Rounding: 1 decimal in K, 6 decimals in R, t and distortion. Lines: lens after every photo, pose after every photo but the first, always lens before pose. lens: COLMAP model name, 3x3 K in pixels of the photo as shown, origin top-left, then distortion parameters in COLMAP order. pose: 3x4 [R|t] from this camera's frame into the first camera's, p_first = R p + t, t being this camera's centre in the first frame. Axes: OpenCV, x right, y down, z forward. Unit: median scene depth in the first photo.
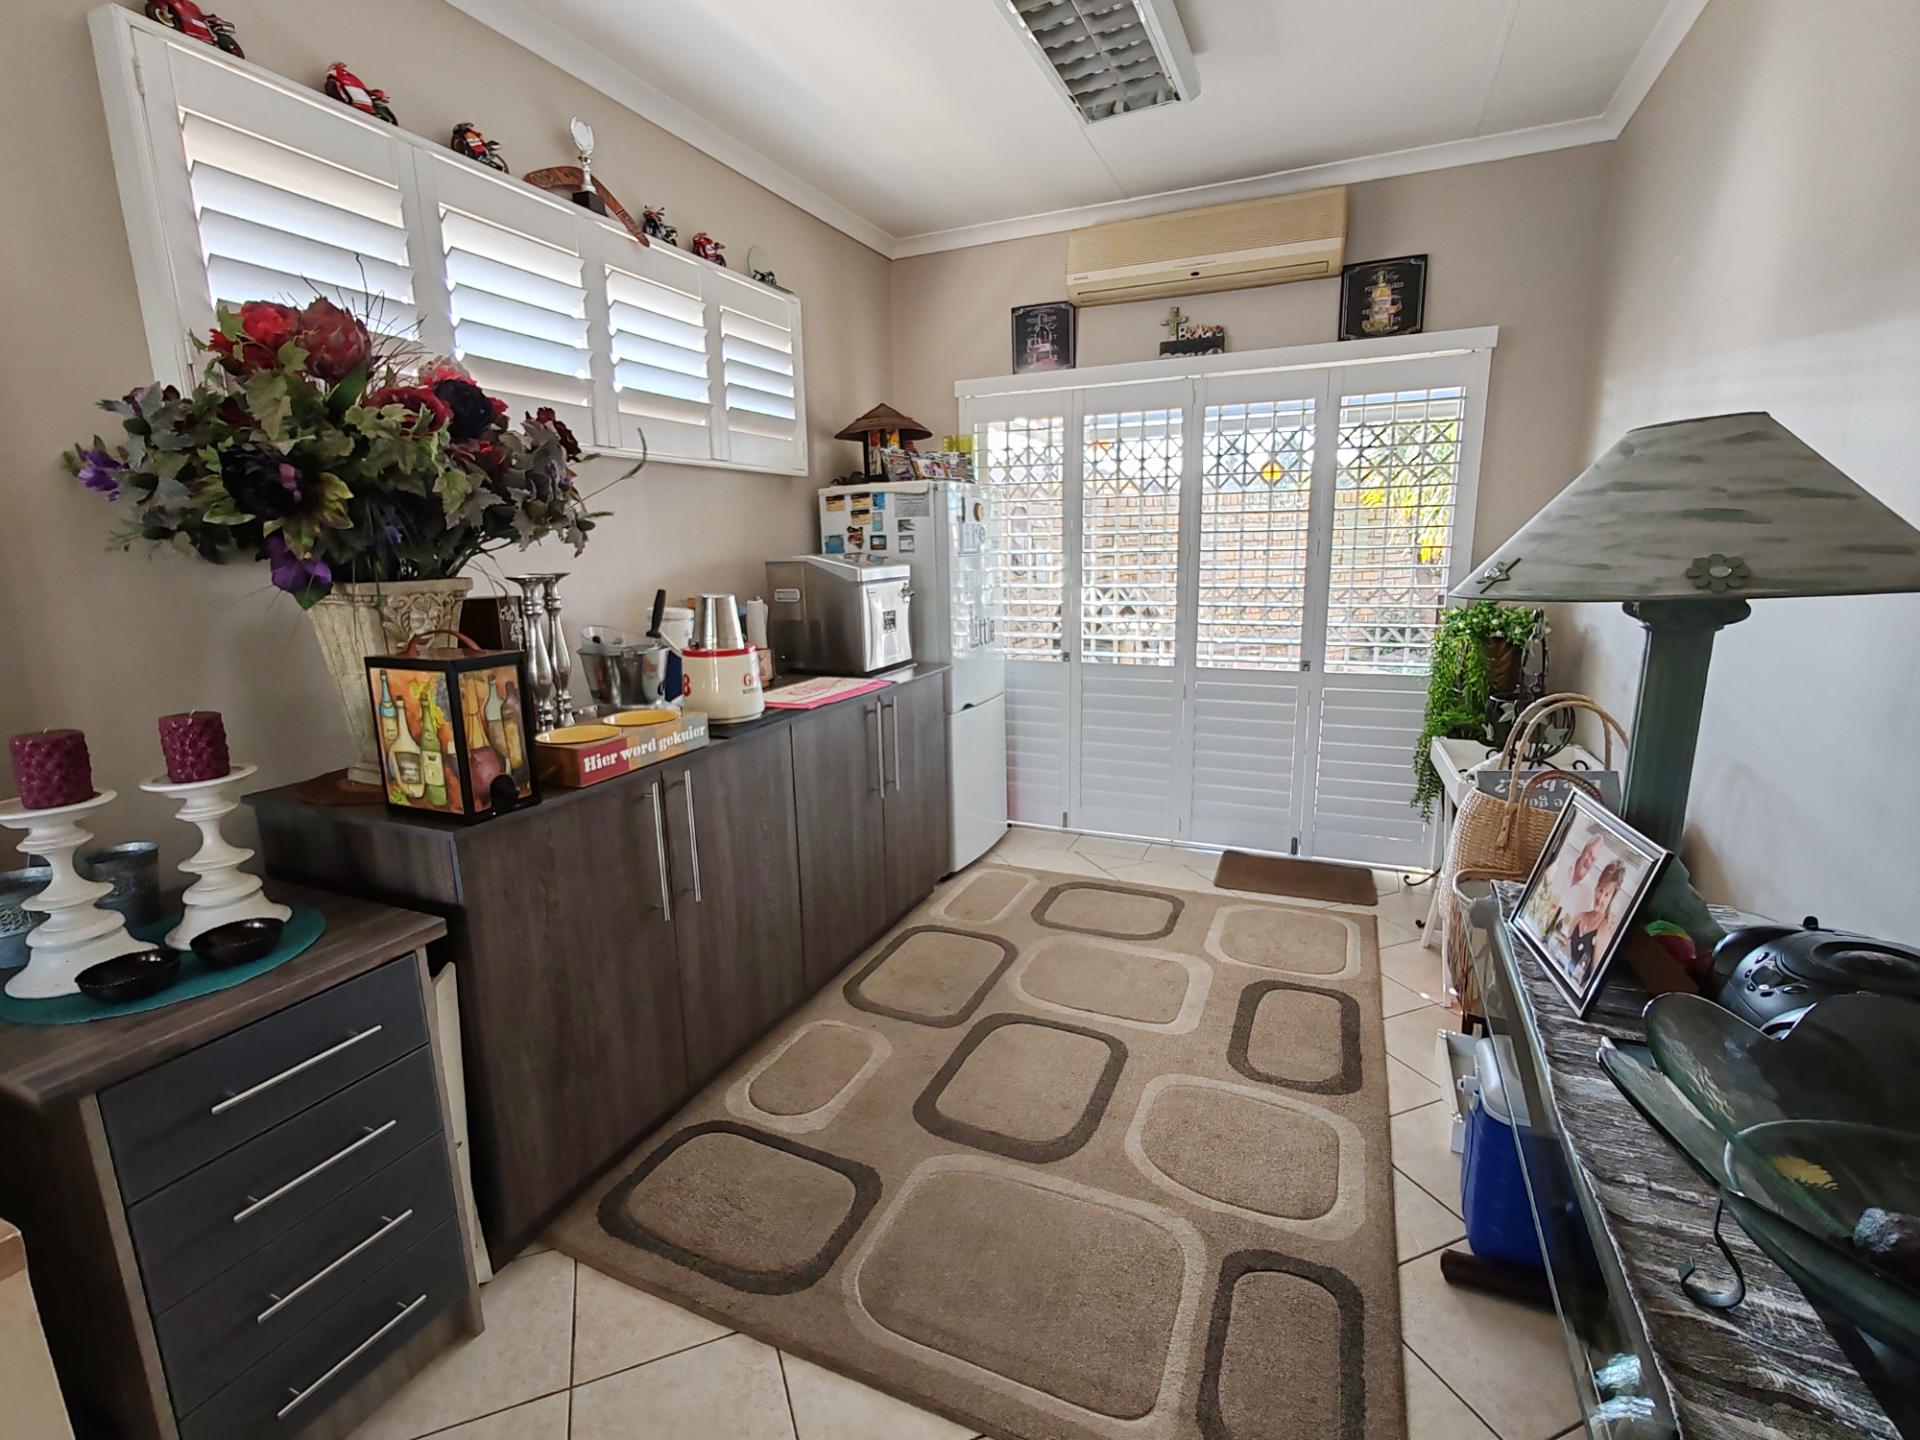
lens RADIAL K [[870.3, 0, 960.8], [0, 870.3, 720.6], [0, 0, 1]] dist [-0.001614, 0.002700]
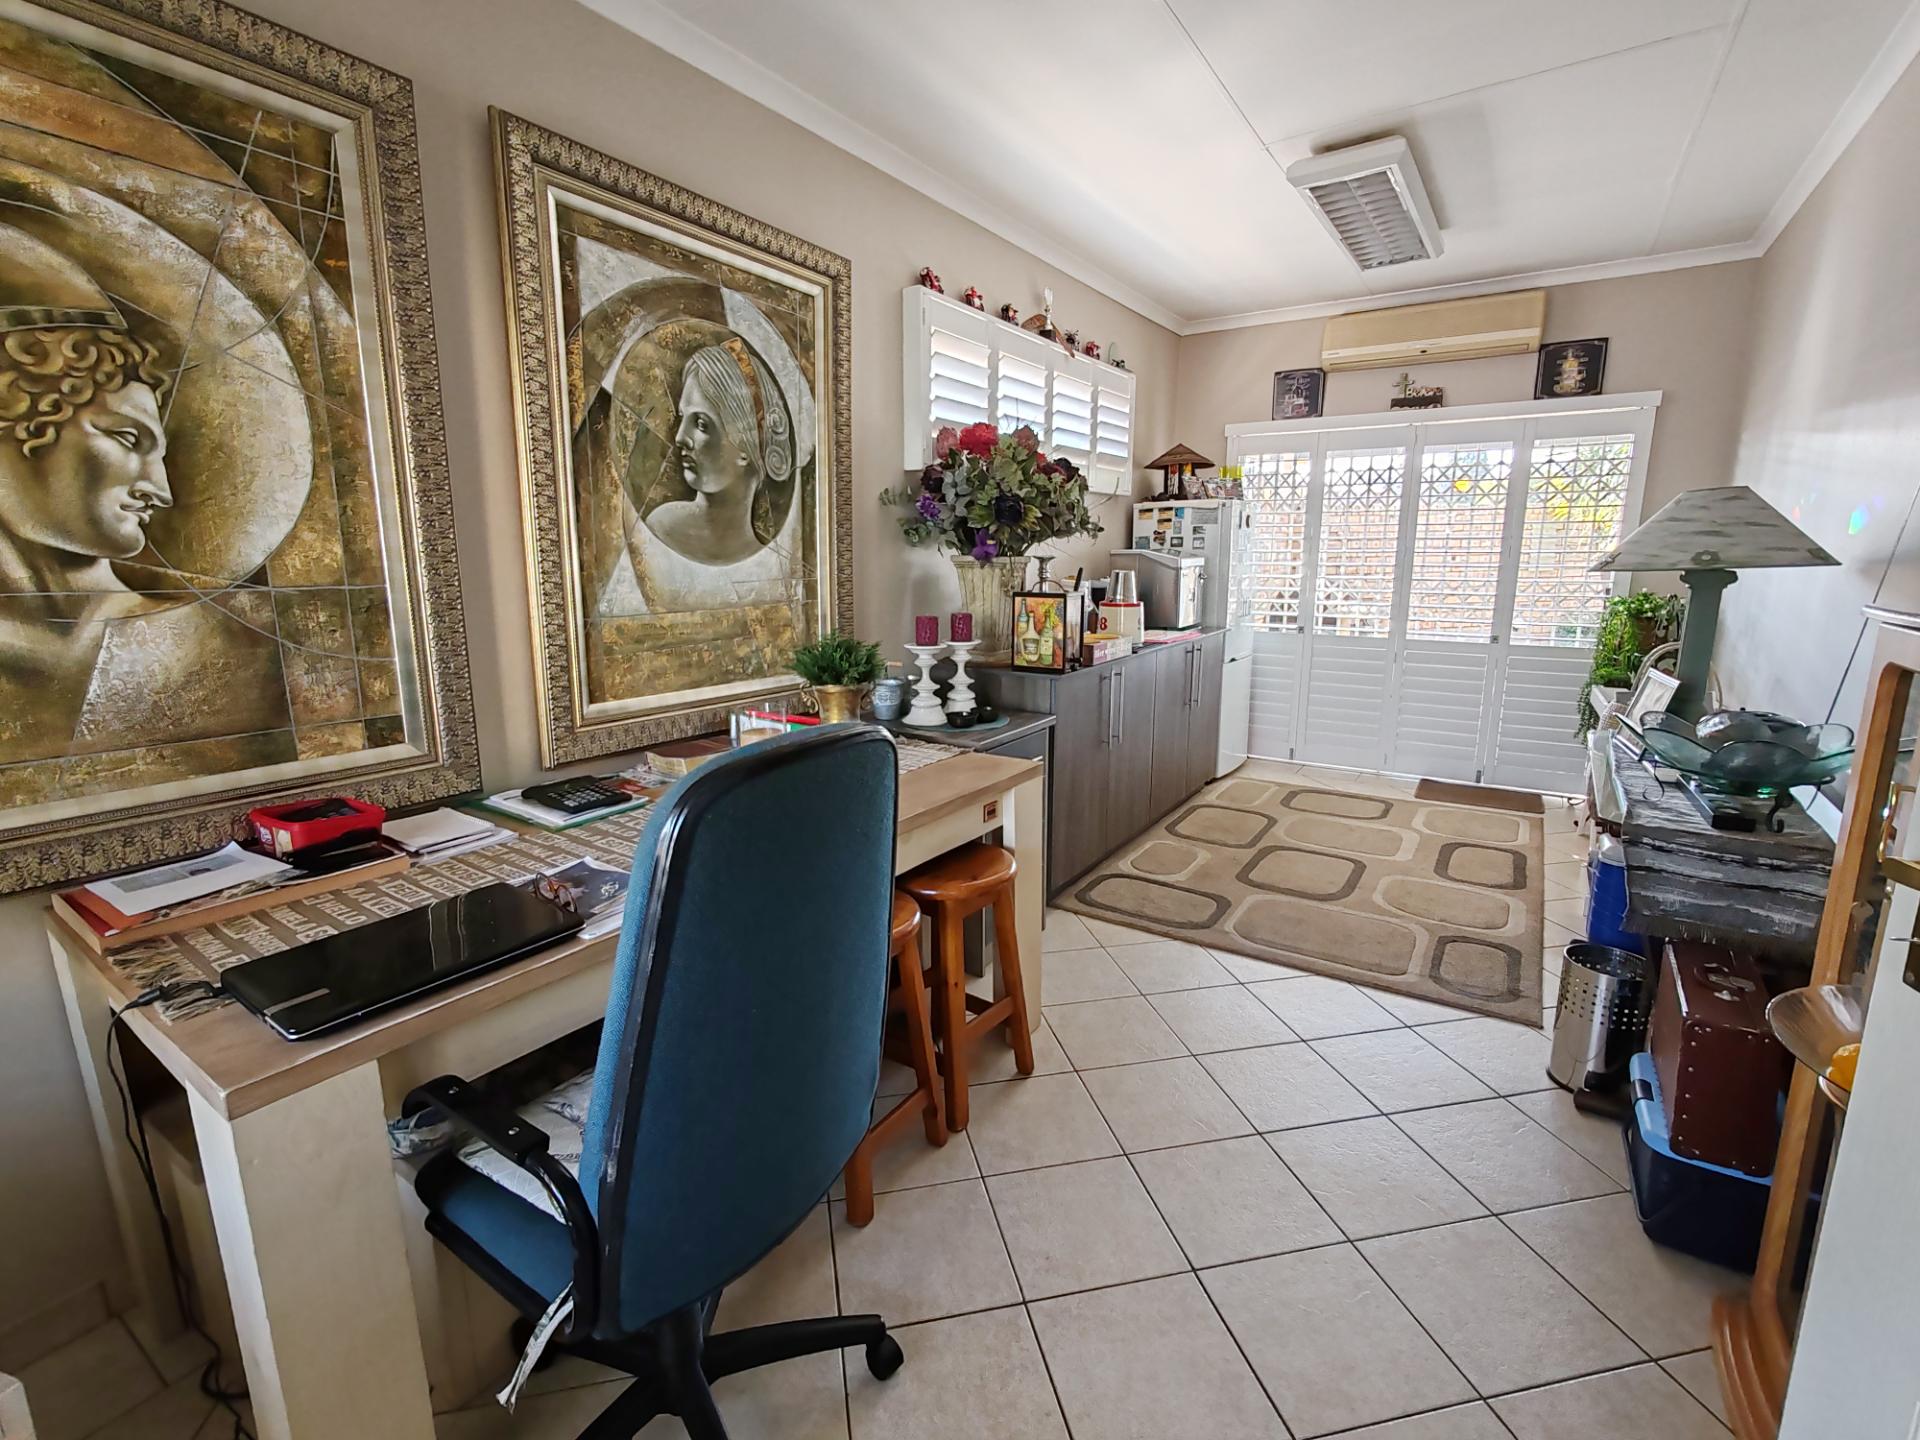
lens RADIAL K [[870.3, 0, 959.9], [0, 870.3, 720.0], [0, 0, 1]] dist [-0.001614, 0.002700]
pose [[0.986214, 0.048366, -0.158246, -0.237118], [-0.048791, 0.998808, 0.001196, 0.119518], [0.158115, 0.006541, 0.987399, -0.540099]]
